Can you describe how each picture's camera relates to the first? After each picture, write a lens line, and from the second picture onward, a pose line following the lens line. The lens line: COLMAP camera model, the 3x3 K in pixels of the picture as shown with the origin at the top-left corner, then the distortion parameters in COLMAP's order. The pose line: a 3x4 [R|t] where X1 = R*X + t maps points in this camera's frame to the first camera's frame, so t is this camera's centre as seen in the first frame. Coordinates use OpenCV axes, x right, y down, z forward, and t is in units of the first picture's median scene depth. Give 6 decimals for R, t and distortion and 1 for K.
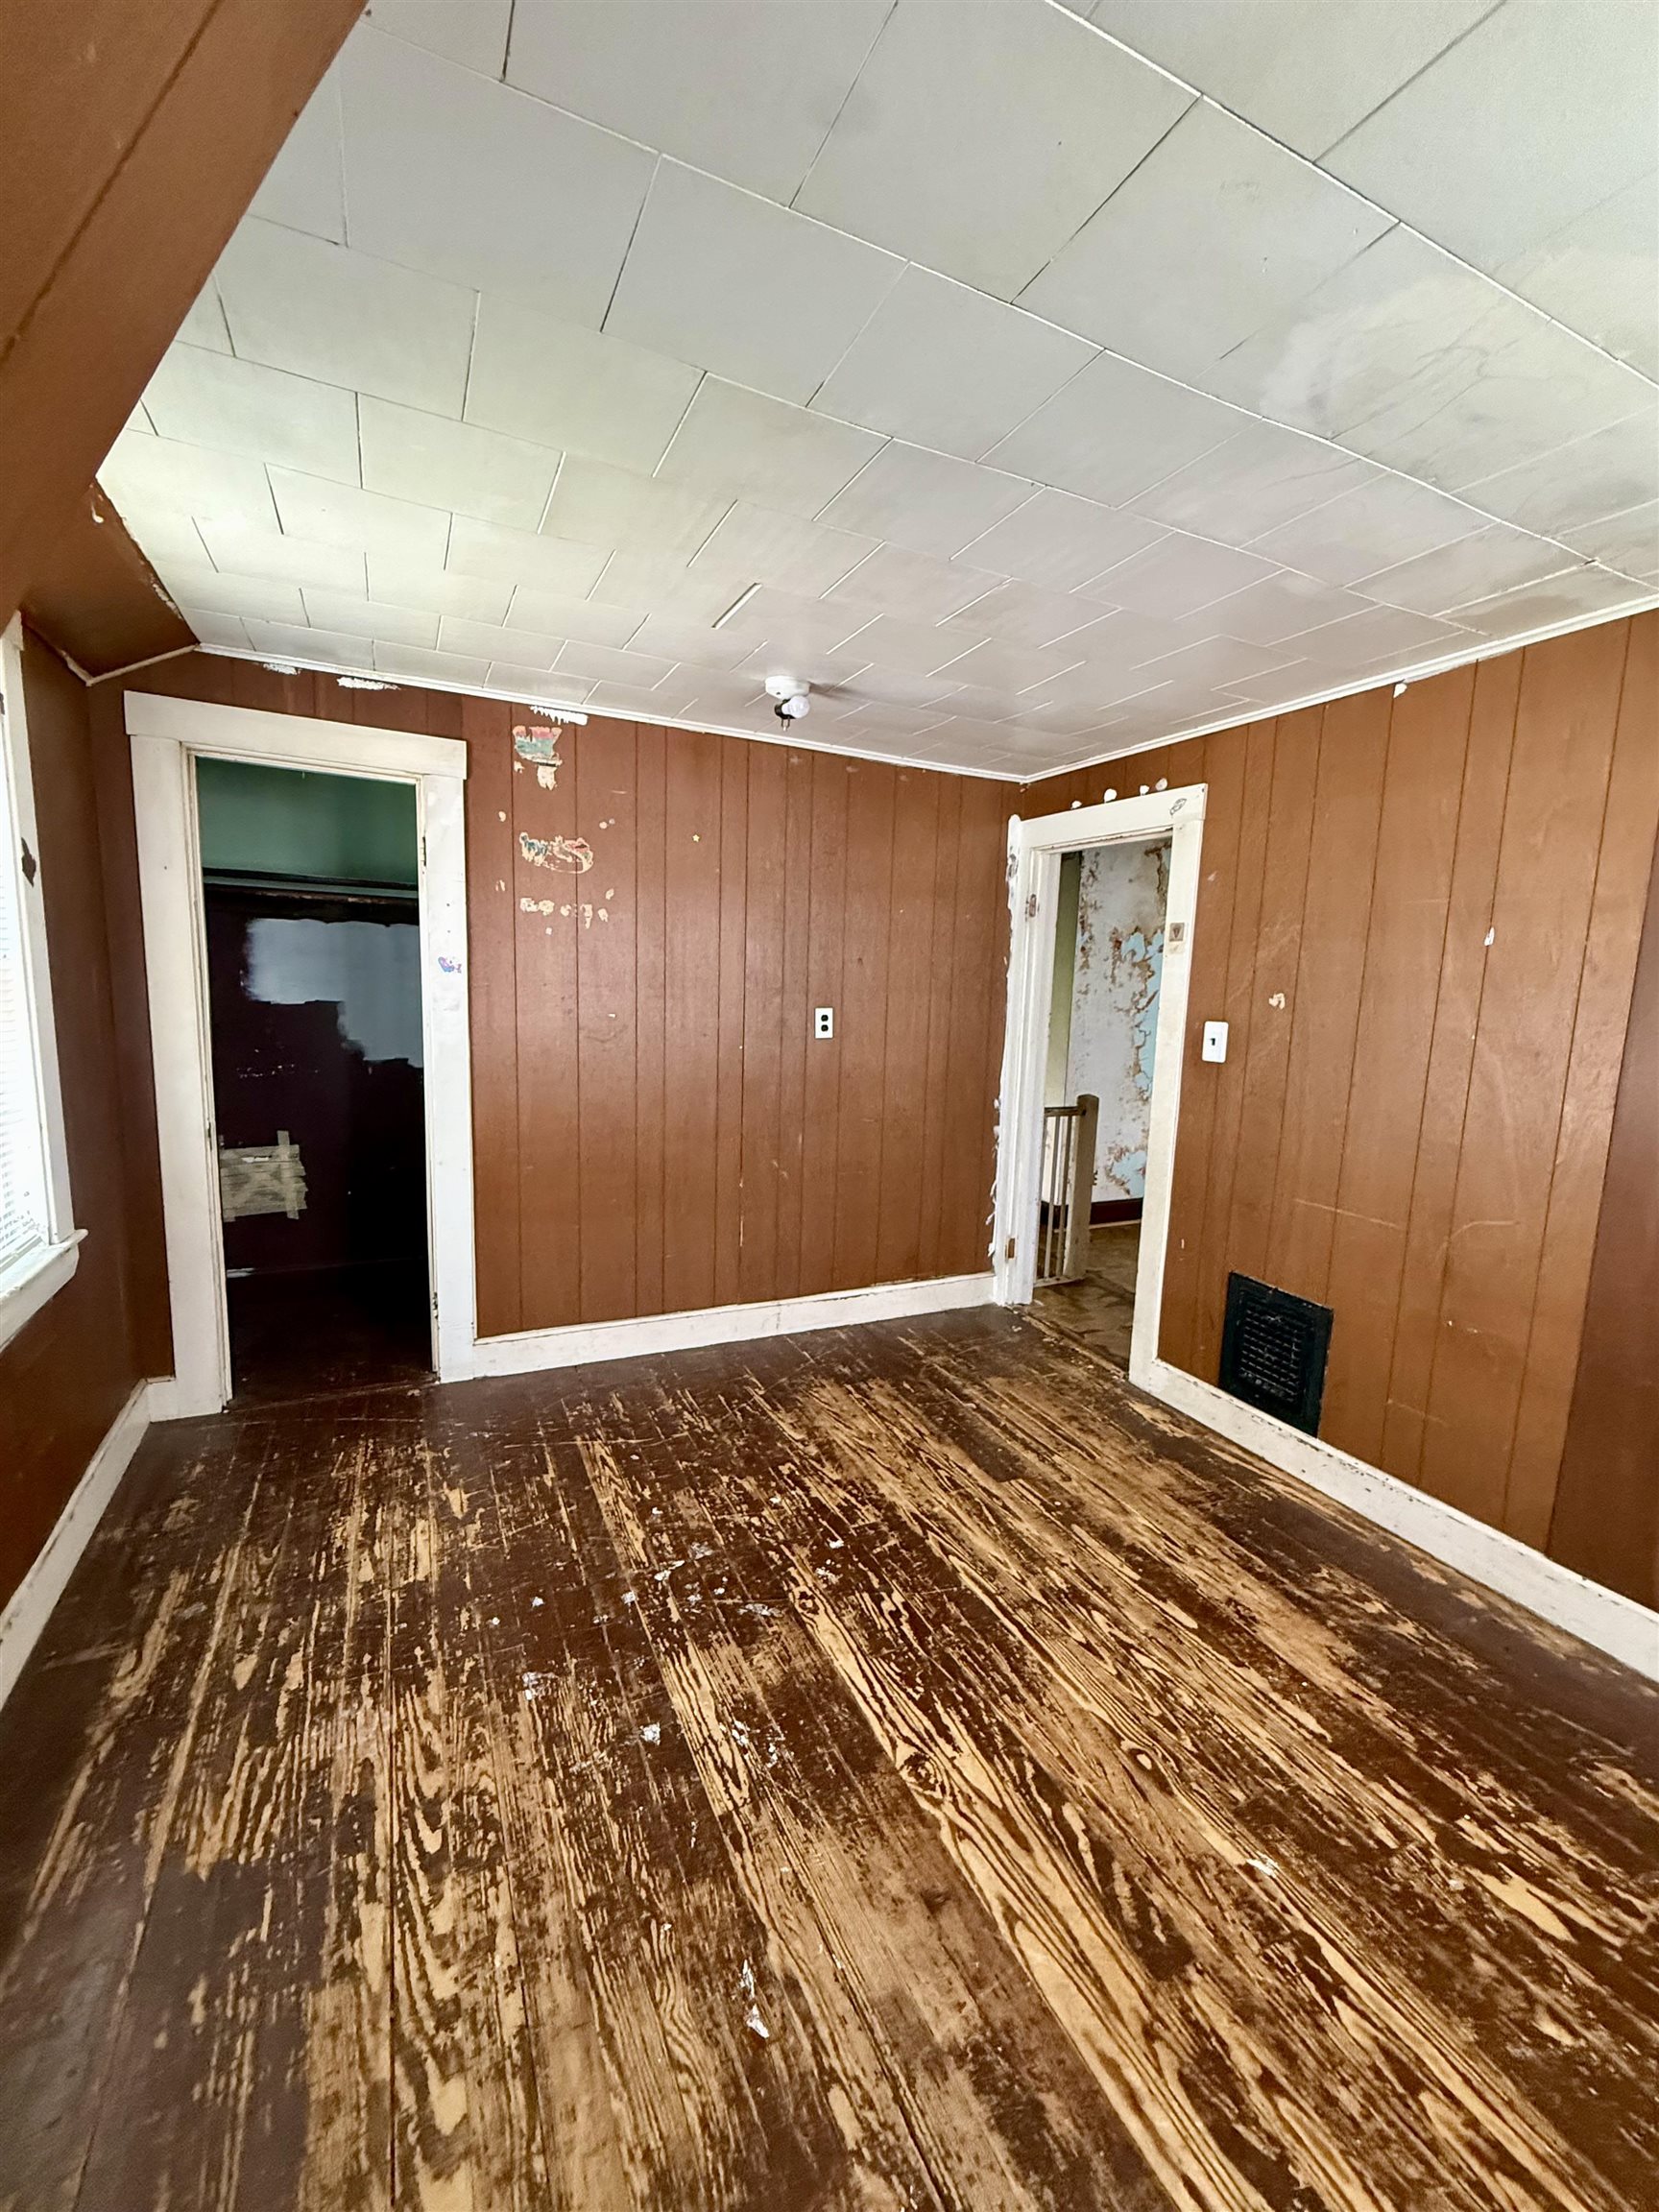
lens RADIAL K [[901.9, 0, 843.4], [0, 901.9, 1106.0], [0, 0, 1]] dist [-0.000905, 0.000239]
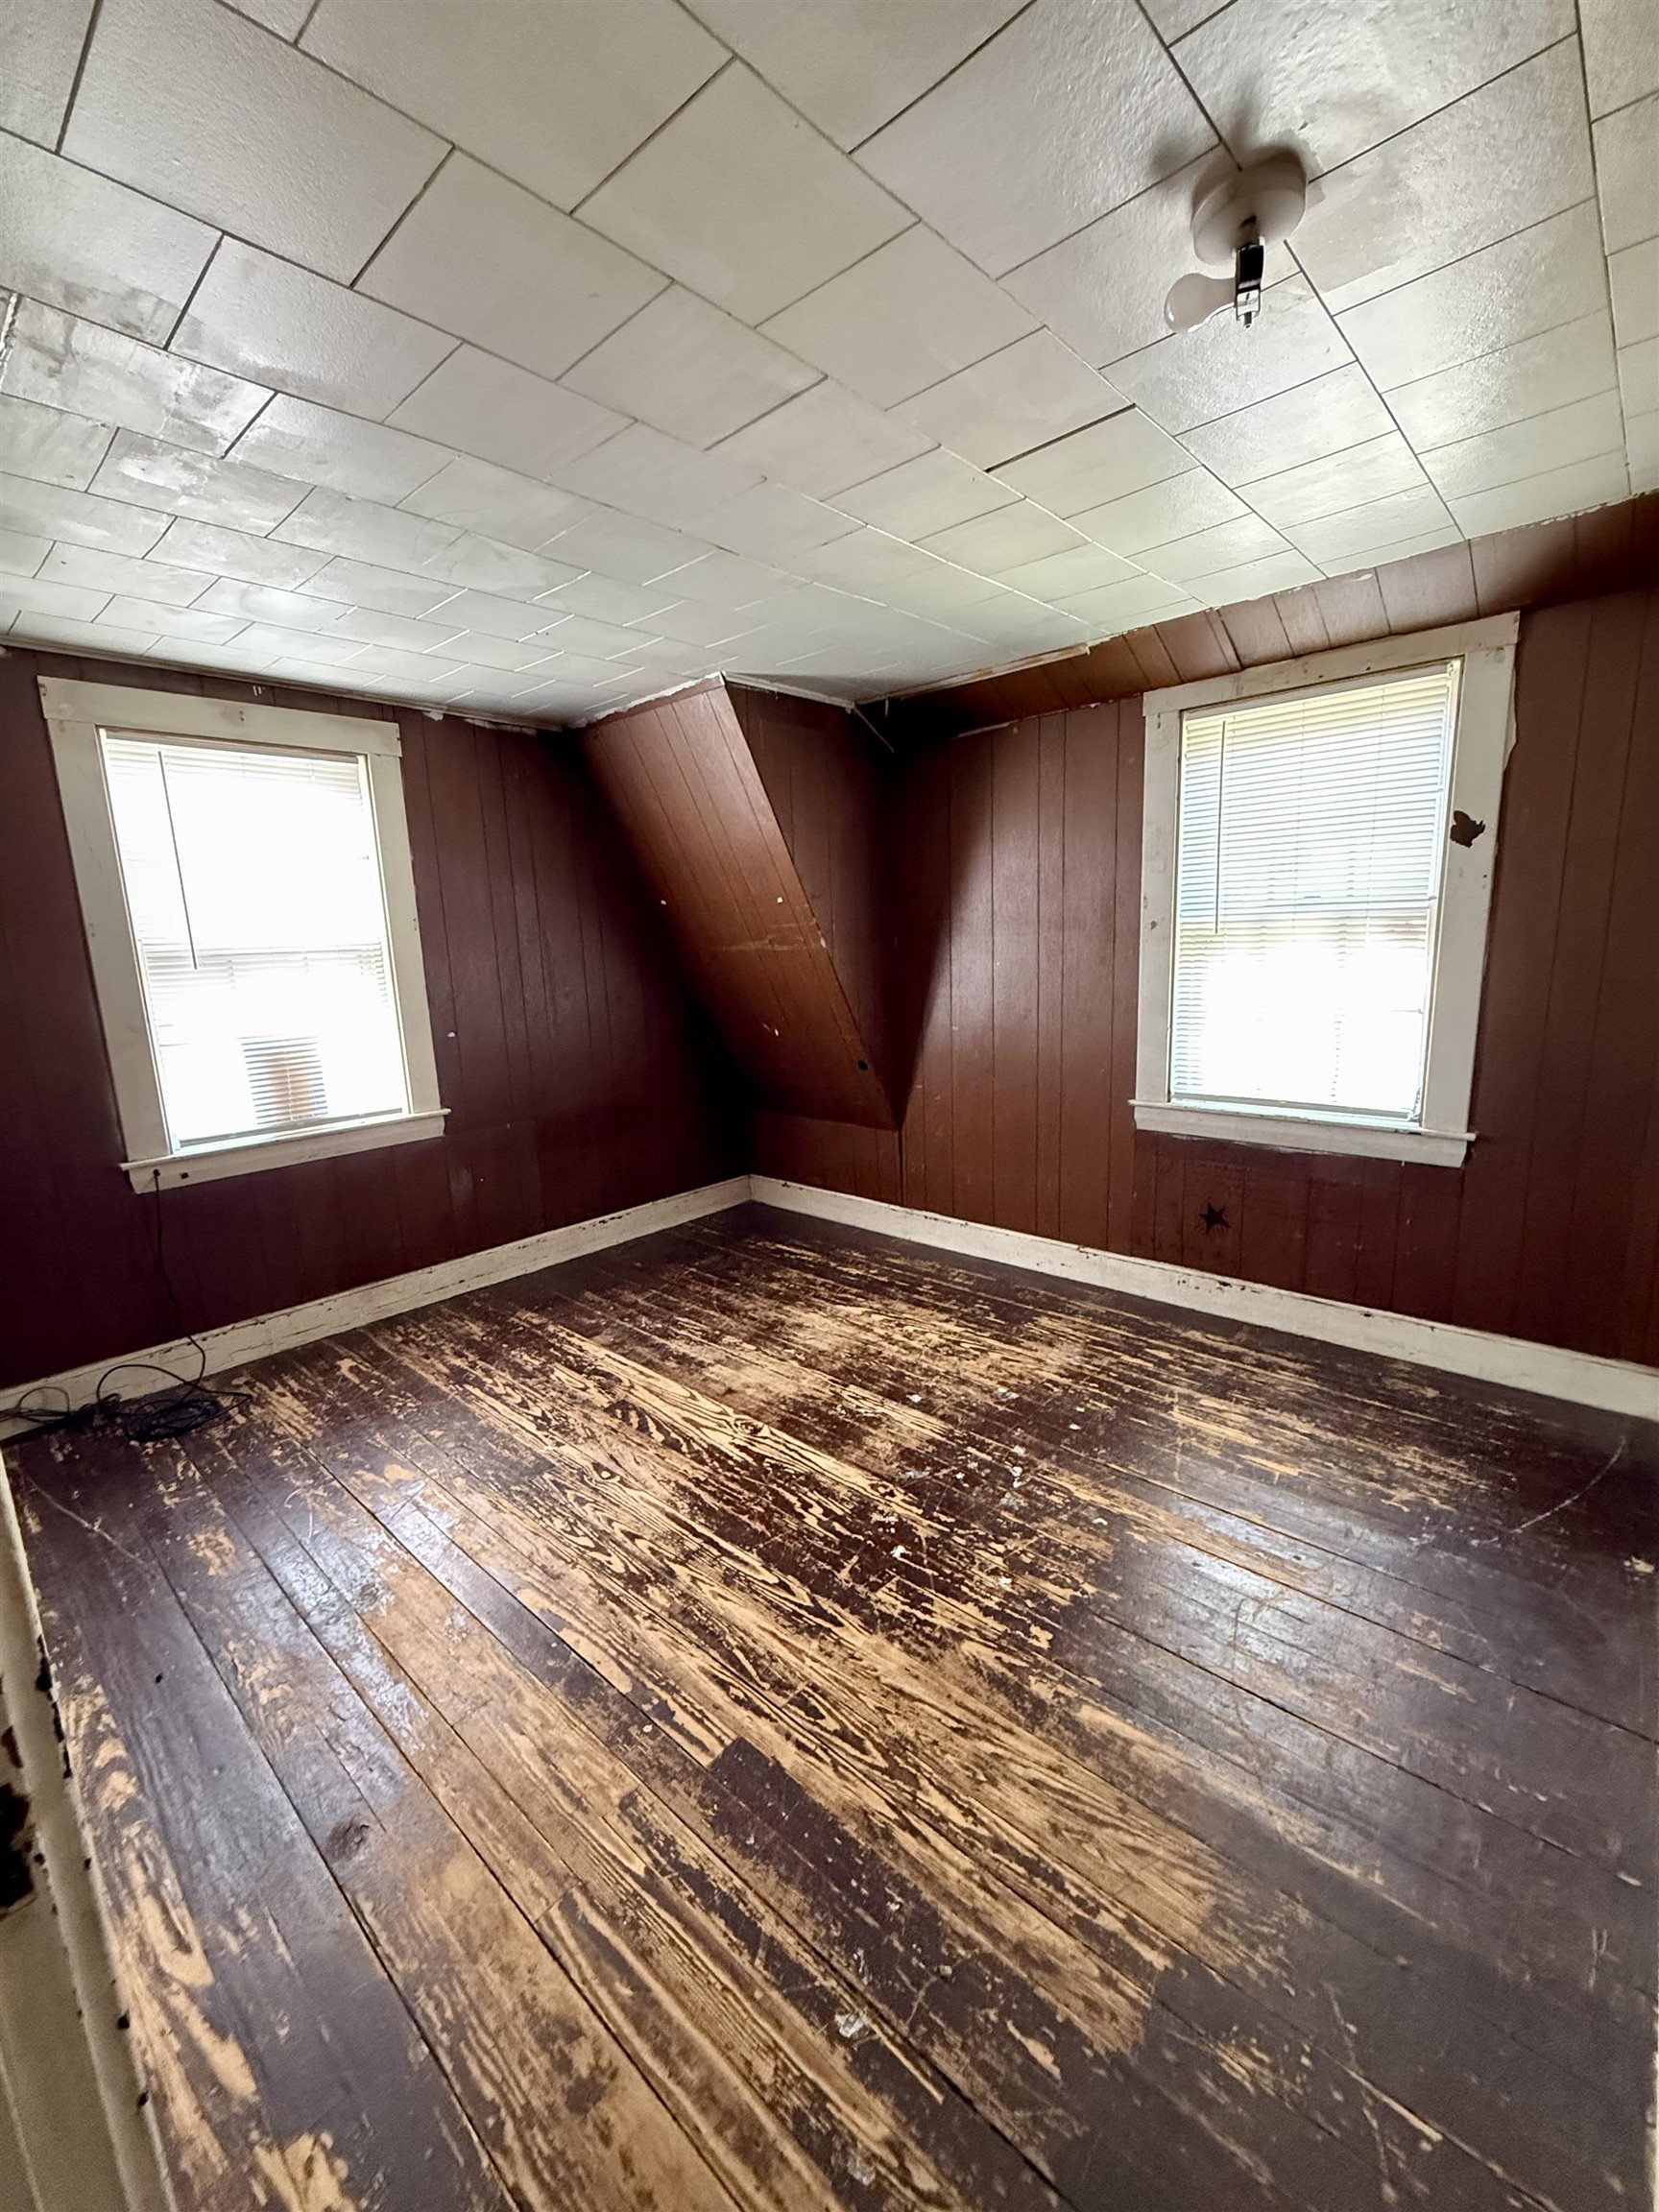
lens RADIAL K [[901.9, 0, 839.7], [0, 901.9, 1103.2], [0, 0, 1]] dist [-0.000905, 0.000239]
pose [[-0.927637, 0.072845, -0.366310, 0.403781], [-0.043971, 0.952673, 0.300800, -0.250184], [0.370886, 0.295141, -0.880532, 1.913925]]
